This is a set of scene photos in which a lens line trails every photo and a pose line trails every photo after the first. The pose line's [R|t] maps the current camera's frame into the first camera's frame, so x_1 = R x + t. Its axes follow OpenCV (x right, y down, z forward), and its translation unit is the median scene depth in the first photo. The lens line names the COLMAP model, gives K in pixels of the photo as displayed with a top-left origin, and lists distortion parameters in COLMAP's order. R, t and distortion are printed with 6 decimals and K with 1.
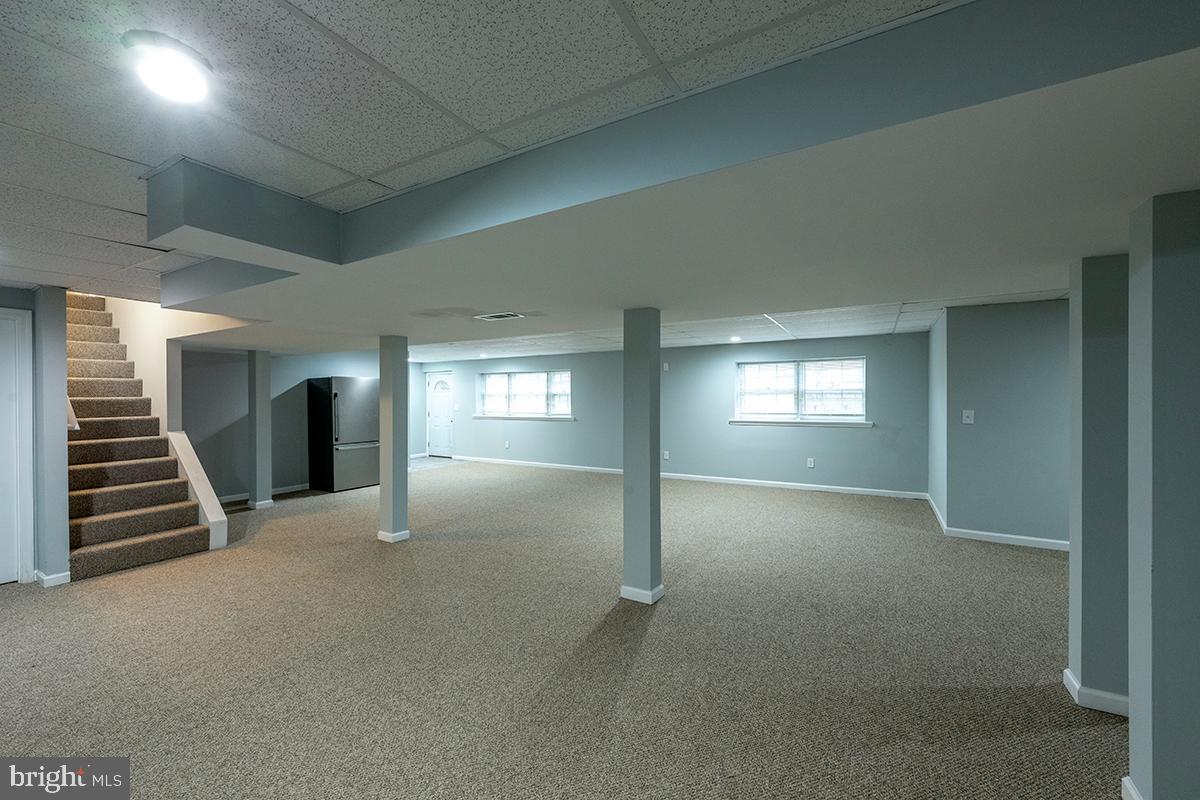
lens RADIAL K [[473.7, 0, 591.4], [0, 473.7, 399.9], [0, 0, 1]] dist [0.000853, 0.000299]
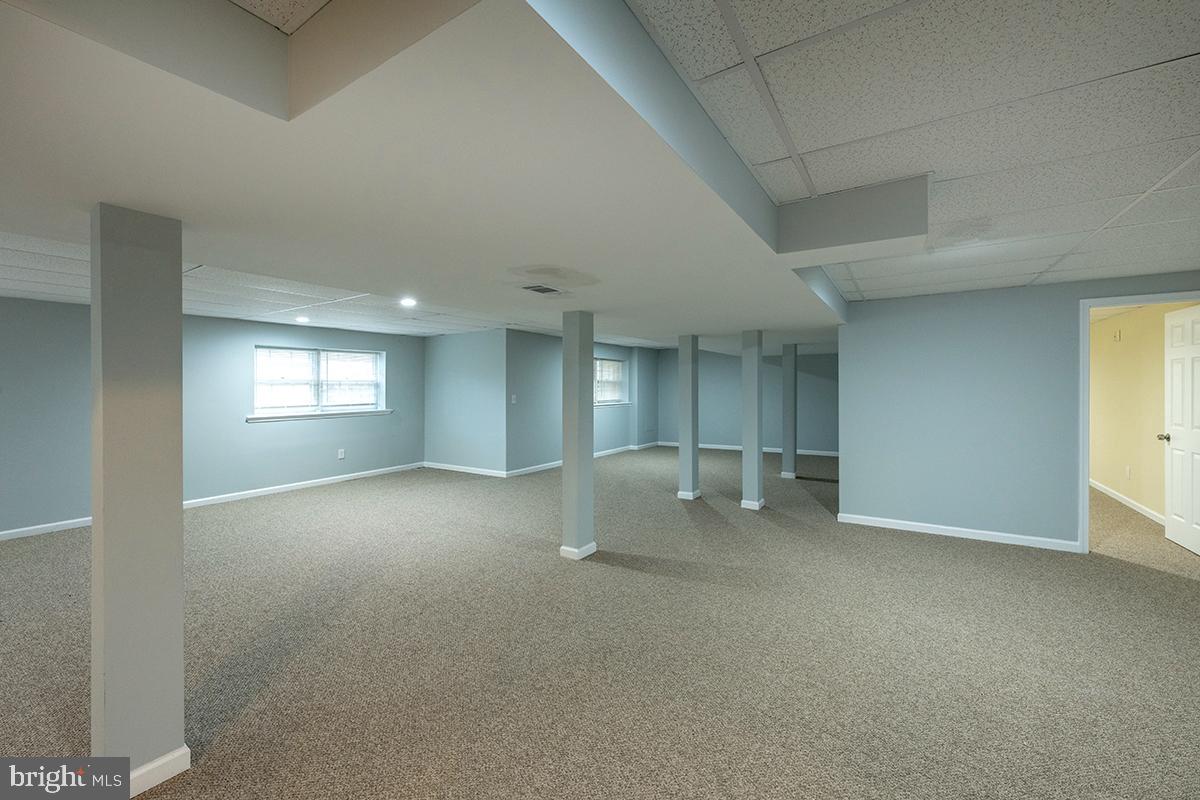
lens RADIAL K [[473.7, 0, 593.2], [0, 473.7, 391.7], [0, 0, 1]] dist [0.000853, 0.000299]
pose [[0.048361, -0.010812, 0.998771, -0.531234], [0.009643, 0.999900, 0.010357, -0.003032], [-0.998783, 0.009130, 0.048460, 0.443097]]
